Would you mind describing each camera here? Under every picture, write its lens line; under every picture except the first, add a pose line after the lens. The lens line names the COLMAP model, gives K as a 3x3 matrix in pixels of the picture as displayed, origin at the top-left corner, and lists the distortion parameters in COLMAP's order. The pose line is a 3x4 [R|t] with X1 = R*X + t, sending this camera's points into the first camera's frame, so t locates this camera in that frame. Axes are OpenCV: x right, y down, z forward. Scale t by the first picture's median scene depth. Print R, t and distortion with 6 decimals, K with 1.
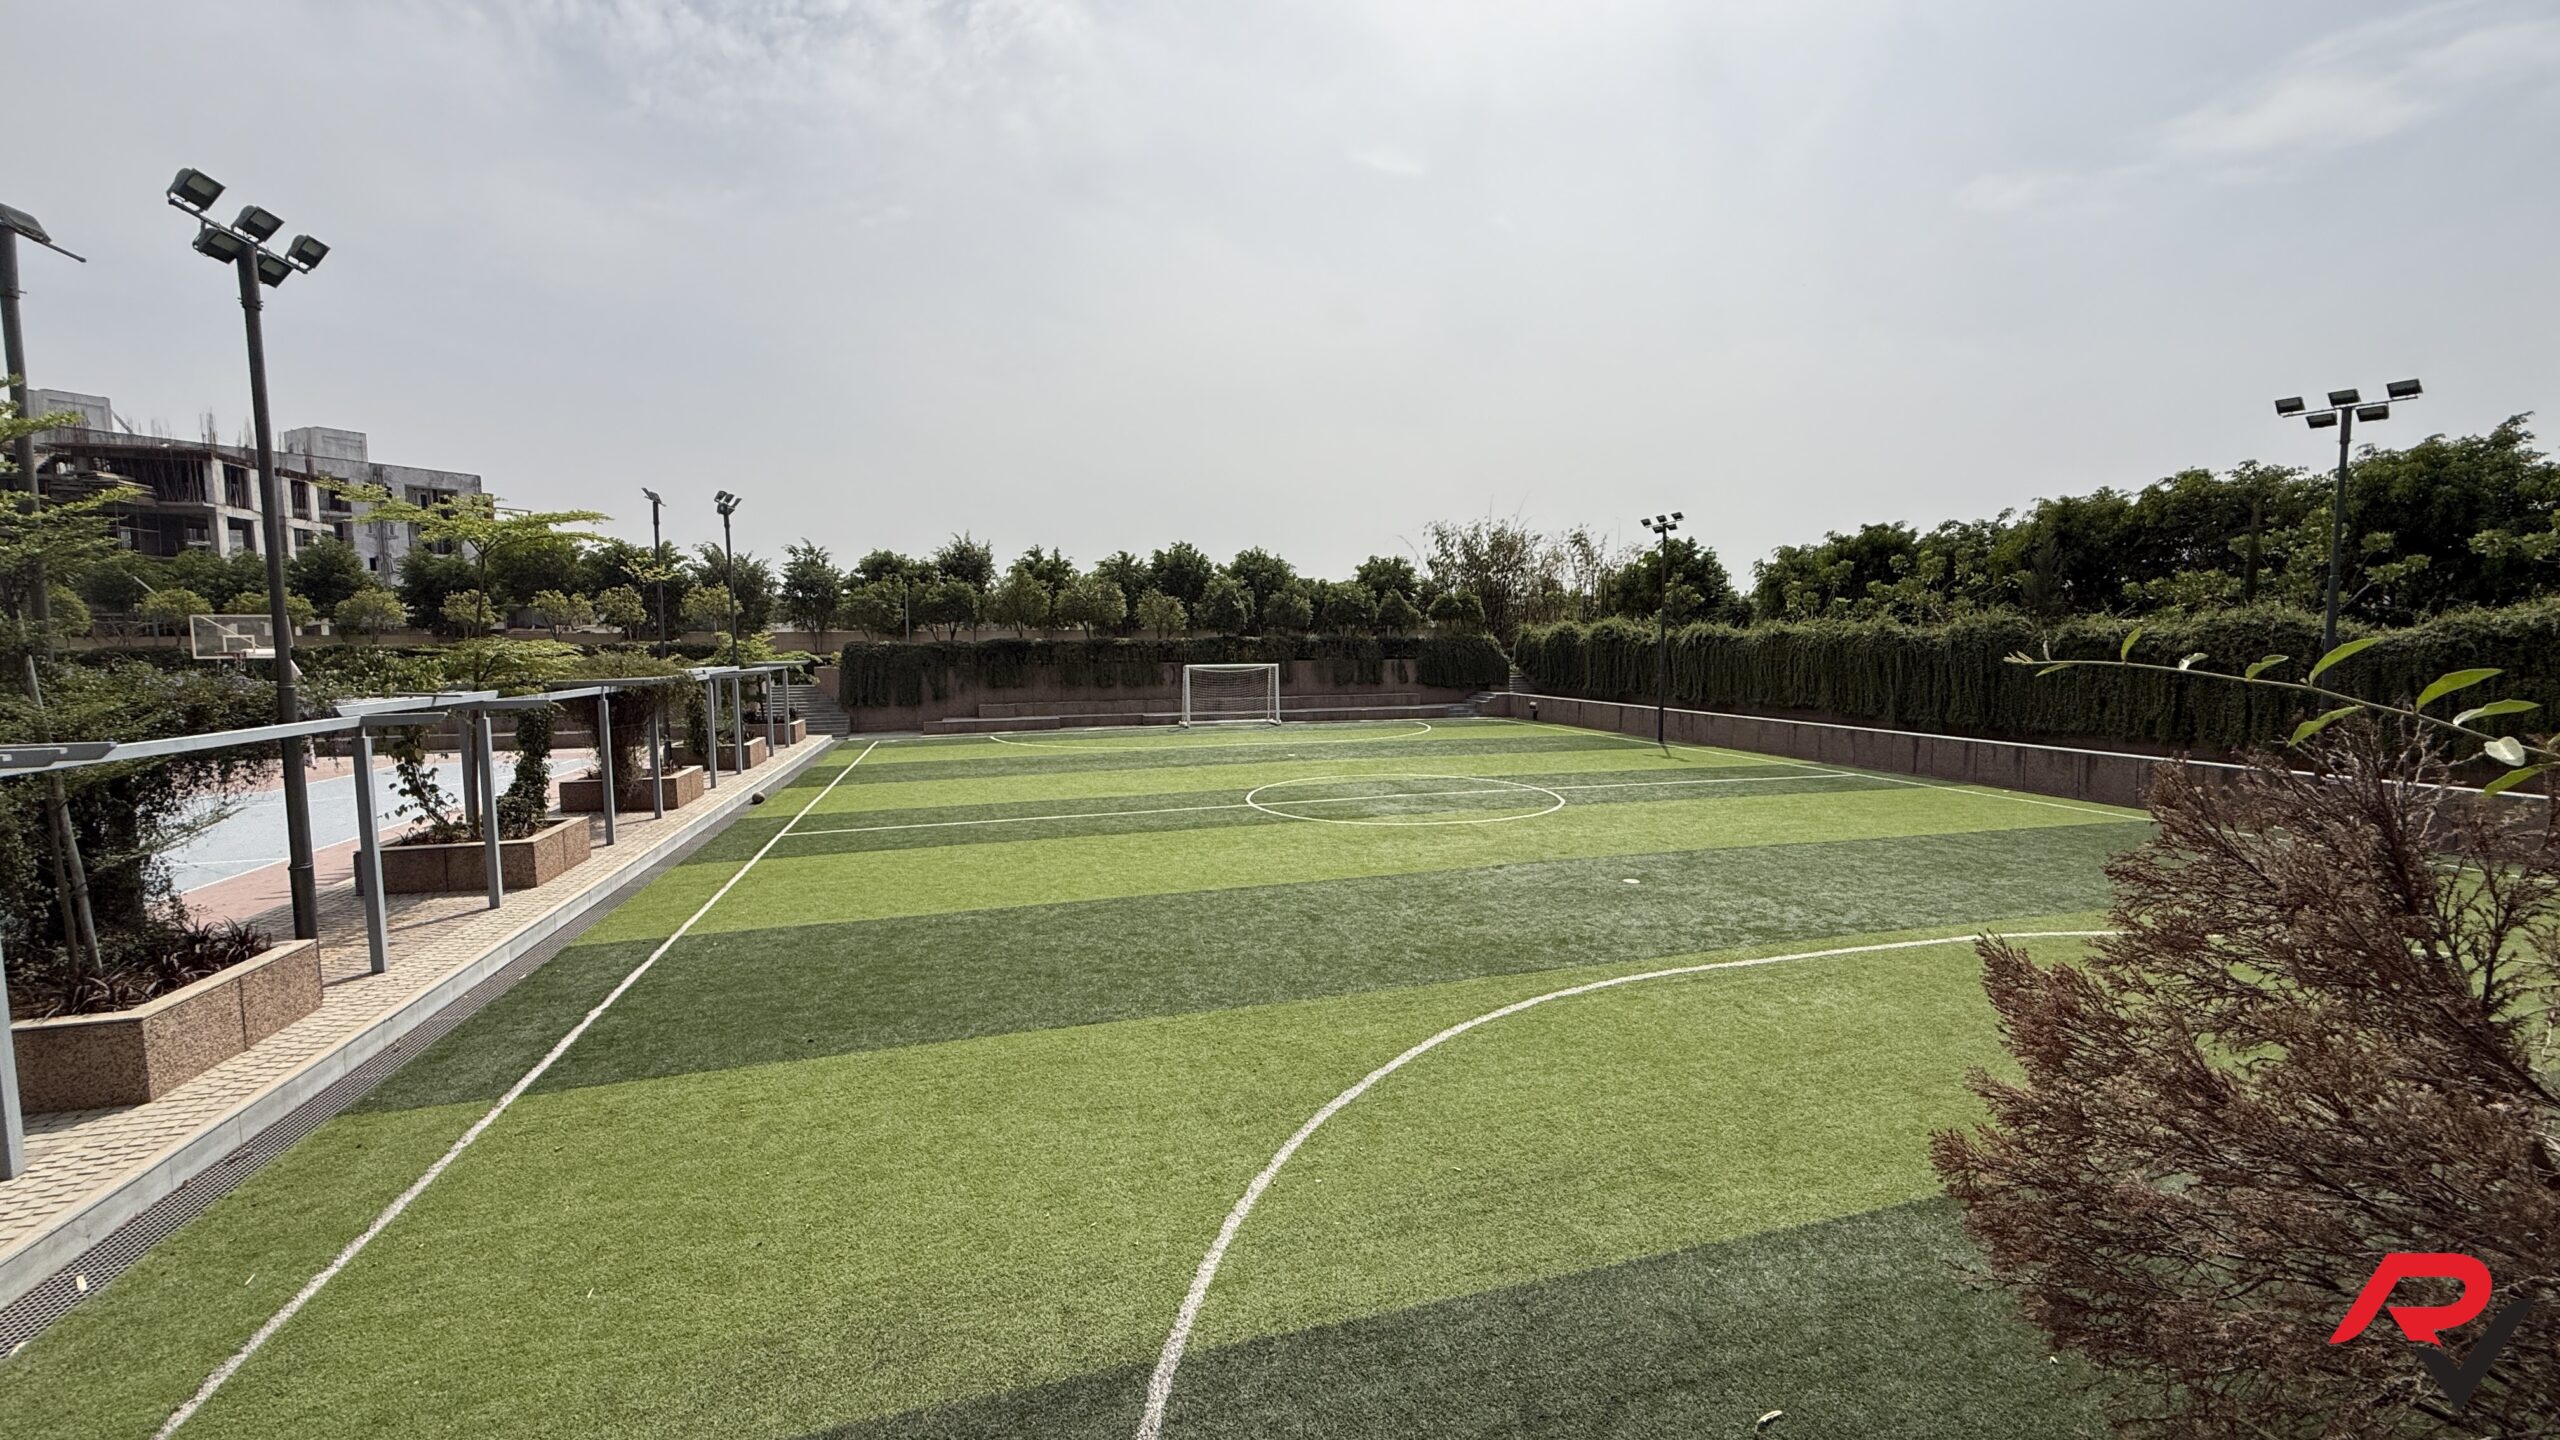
lens RADIAL K [[1014.6, 0, 1269.5], [0, 1014.6, 732.6], [0, 0, 1]] dist [0.001629, -0.000554]
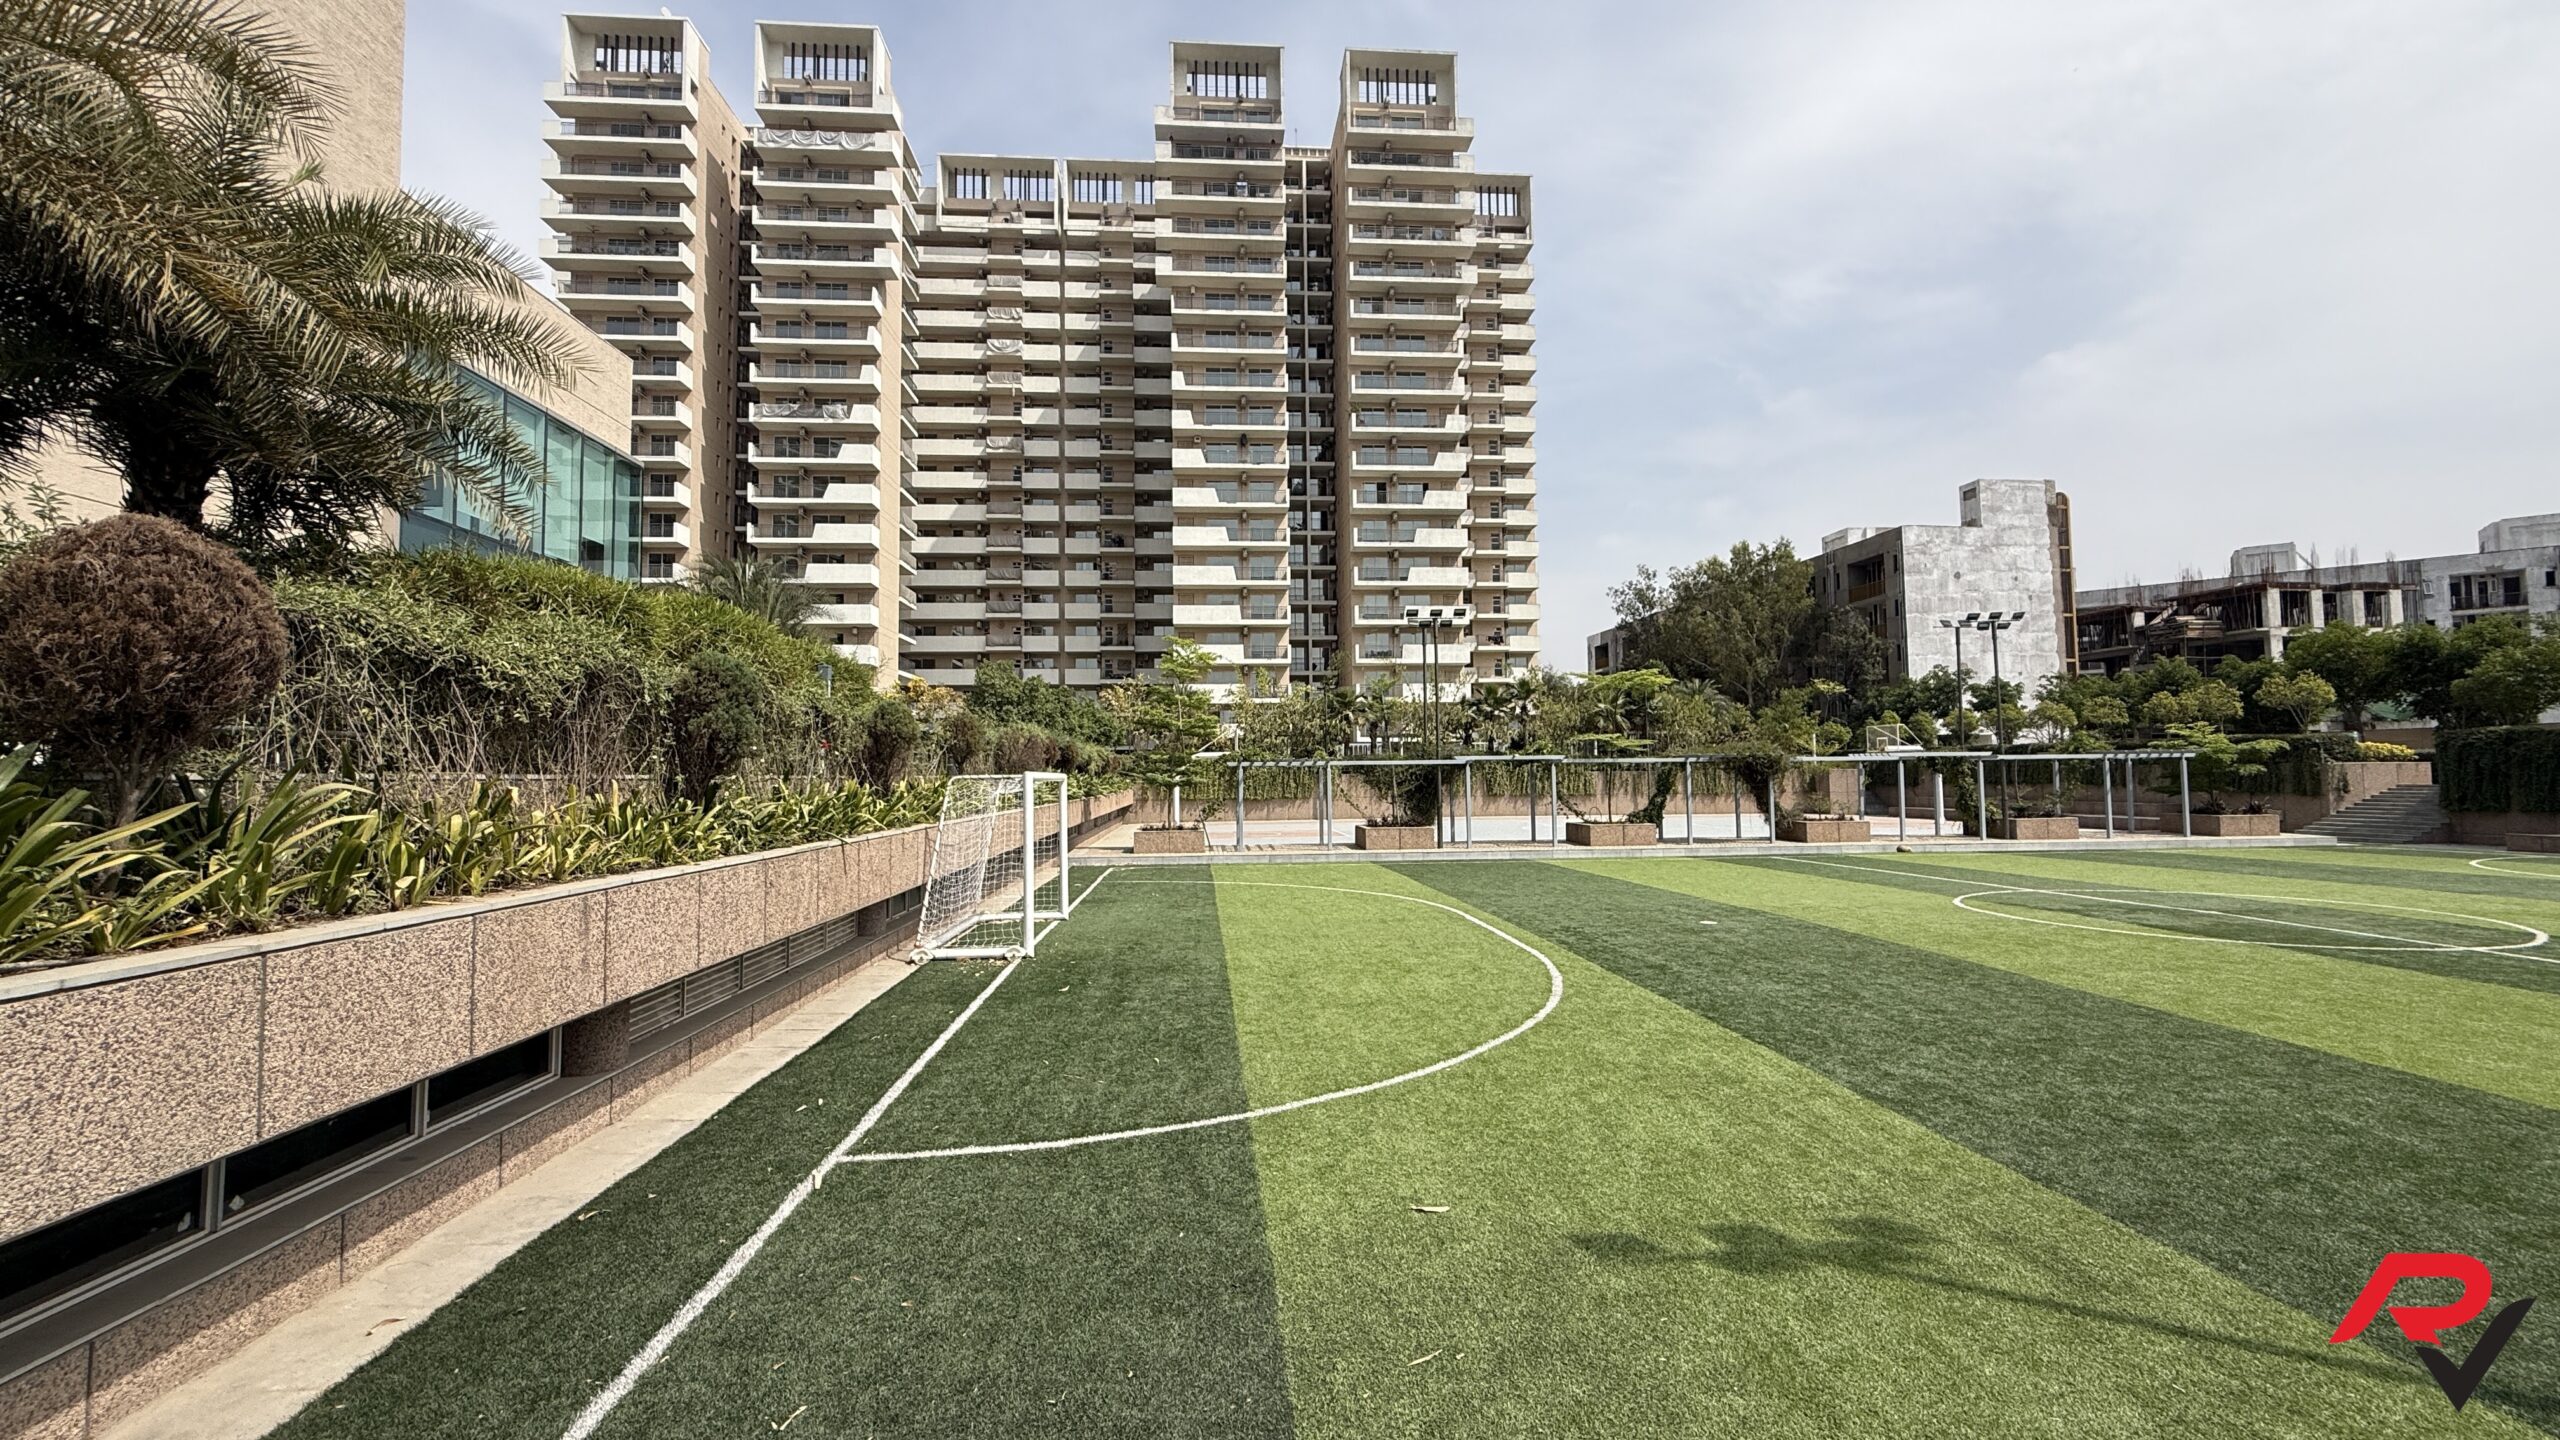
lens RADIAL K [[1014.6, 0, 1280.8], [0, 1014.6, 720.4], [0, 0, 1]] dist [0.001629, -0.000554]
pose [[-0.195064, -0.043217, -0.979838, 1.539407], [-0.079509, 0.996437, -0.028120, -0.003094], [0.977562, 0.072421, -0.197805, 0.778378]]
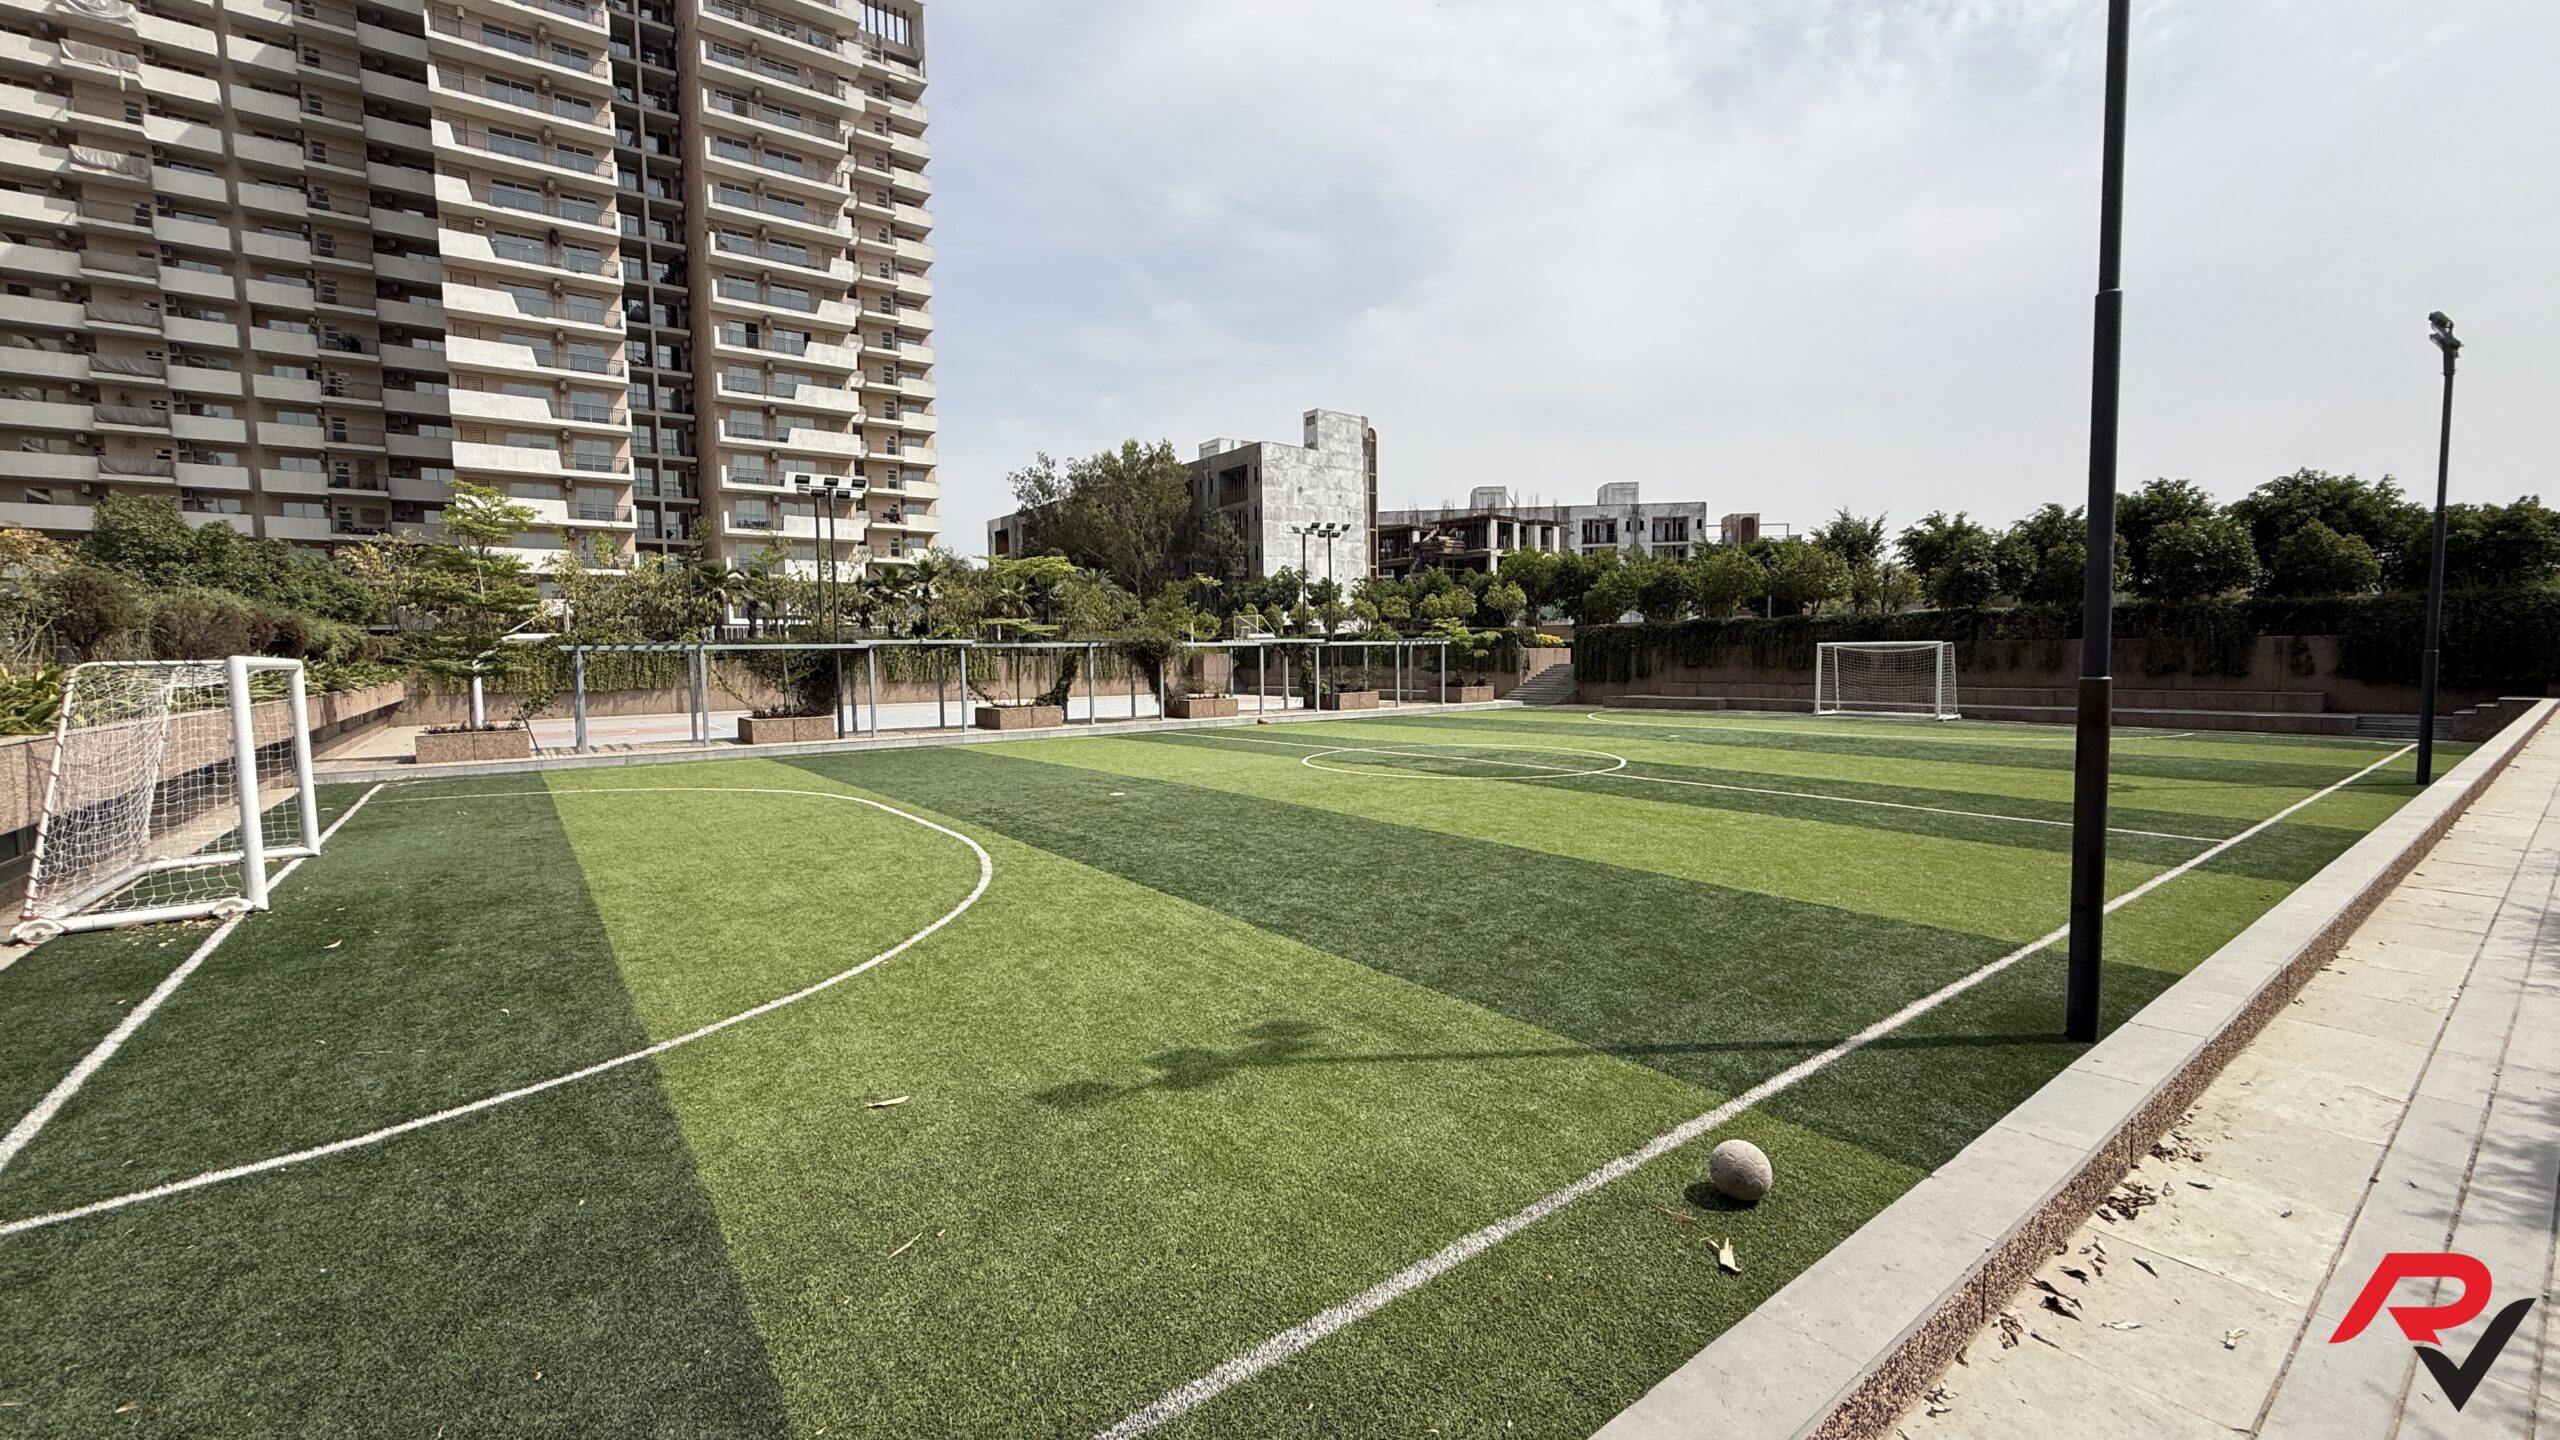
lens RADIAL K [[1014.6, 0, 1275.7], [0, 1014.6, 719.9], [0, 0, 1]] dist [0.001629, -0.000554]
pose [[0.364101, 0.063361, -0.929202, 1.535436], [-0.076035, 0.996375, 0.038148, -0.000671], [0.928251, 0.056762, 0.367598, 0.766242]]
